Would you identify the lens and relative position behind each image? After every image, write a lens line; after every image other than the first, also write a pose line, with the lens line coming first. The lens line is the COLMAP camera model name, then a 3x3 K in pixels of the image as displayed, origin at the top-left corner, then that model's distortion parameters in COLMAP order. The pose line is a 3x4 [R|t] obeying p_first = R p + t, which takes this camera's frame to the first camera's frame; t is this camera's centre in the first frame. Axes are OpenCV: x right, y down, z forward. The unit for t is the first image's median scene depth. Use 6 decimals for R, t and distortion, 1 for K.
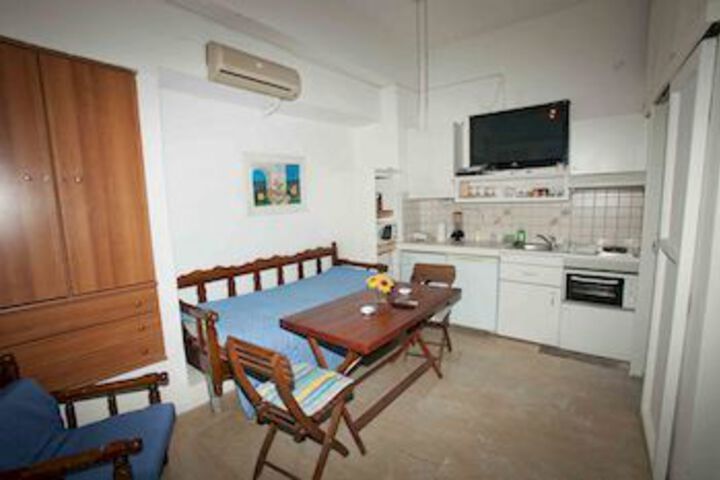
lens RADIAL K [[343.0, 0, 362.8], [0, 343.0, 241.0], [0, 0, 1]] dist [-0.064342, 0.034792]
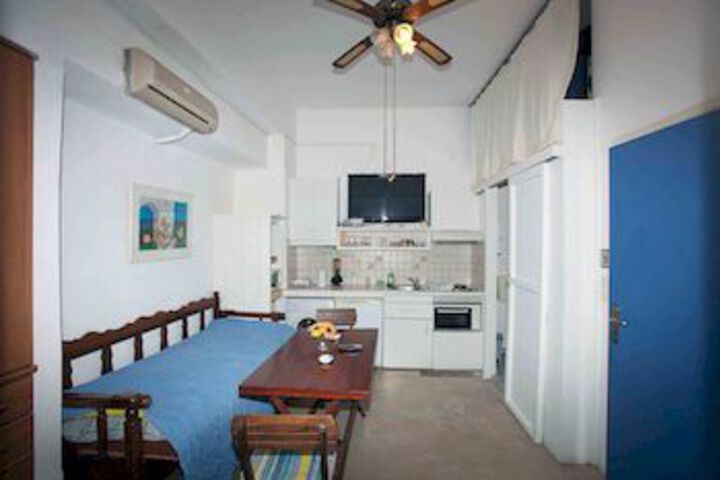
lens RADIAL K [[343.0, 0, 362.8], [0, 343.0, 241.0], [0, 0, 1]] dist [-0.064342, 0.034792]
pose [[0.830666, 0.032386, 0.555828, -0.305588], [0.039329, 0.992400, -0.116599, -0.011986], [-0.555380, 0.118716, 0.823079, 0.060162]]
